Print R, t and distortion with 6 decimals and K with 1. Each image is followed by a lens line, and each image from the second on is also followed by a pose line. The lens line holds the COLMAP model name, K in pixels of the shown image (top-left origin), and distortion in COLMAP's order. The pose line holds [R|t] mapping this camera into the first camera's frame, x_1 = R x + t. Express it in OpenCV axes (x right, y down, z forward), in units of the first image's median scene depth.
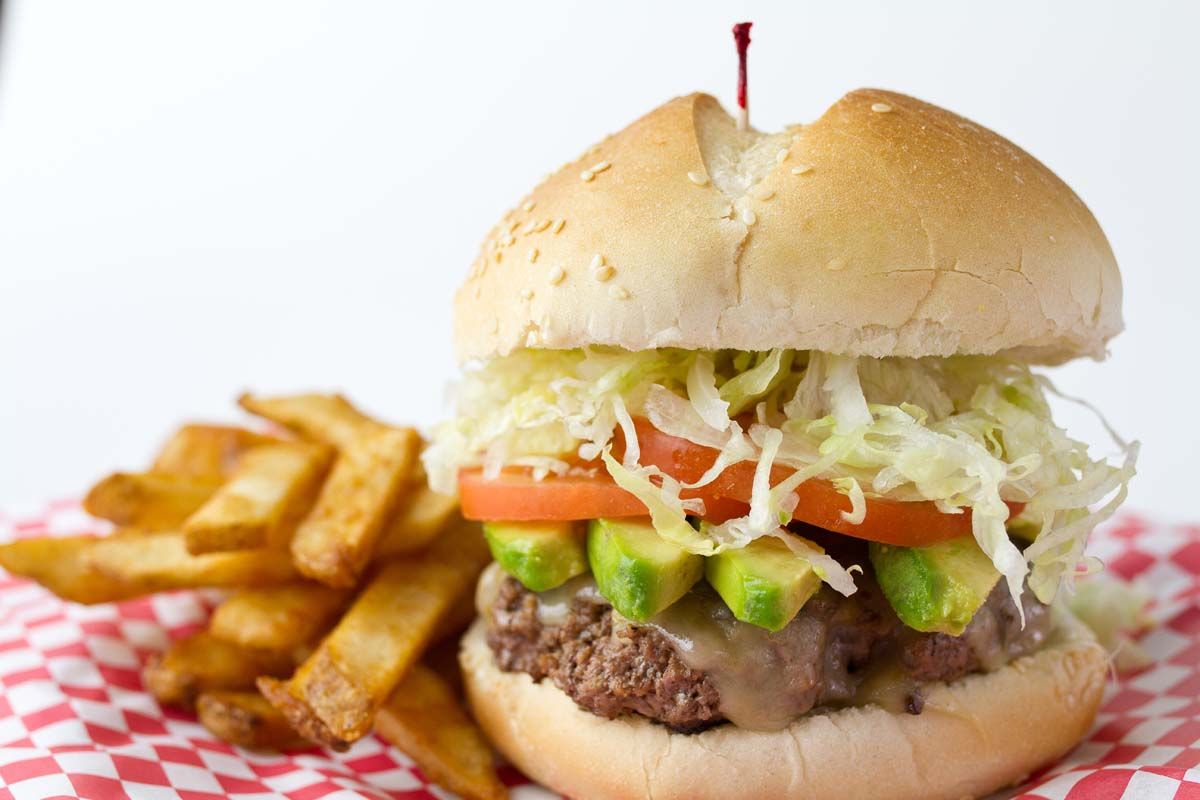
lens RADIAL K [[1776.2, 0, 599.9], [0, 1776.2, 400.9], [0, 0, 1]] dist [-0.041091, 0.000000]
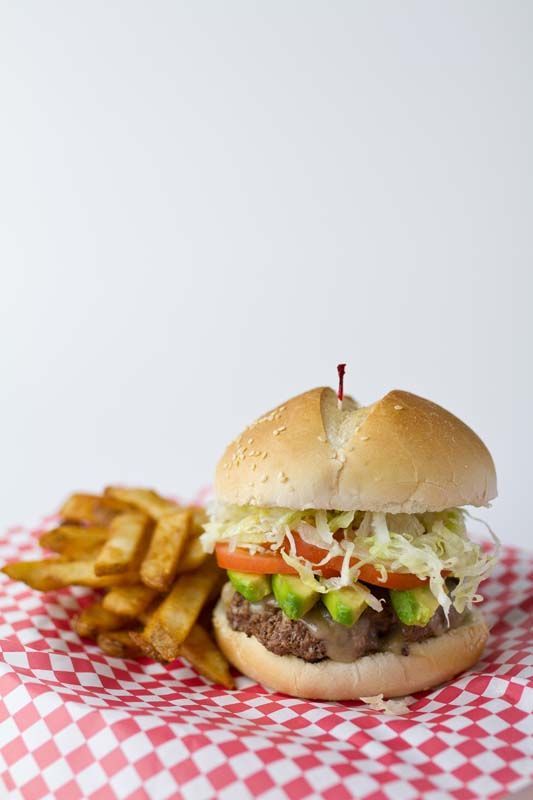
lens RADIAL K [[1184.1, 0, 266.3], [0, 1184.1, 398.2], [0, 0, 1]] dist [-0.041091, 0.000000]
pose [[0.999309, 0.018010, 0.032515, -0.071440], [-0.019602, 0.998590, 0.049338, -0.246691], [-0.031581, -0.049941, 0.998253, -0.584947]]
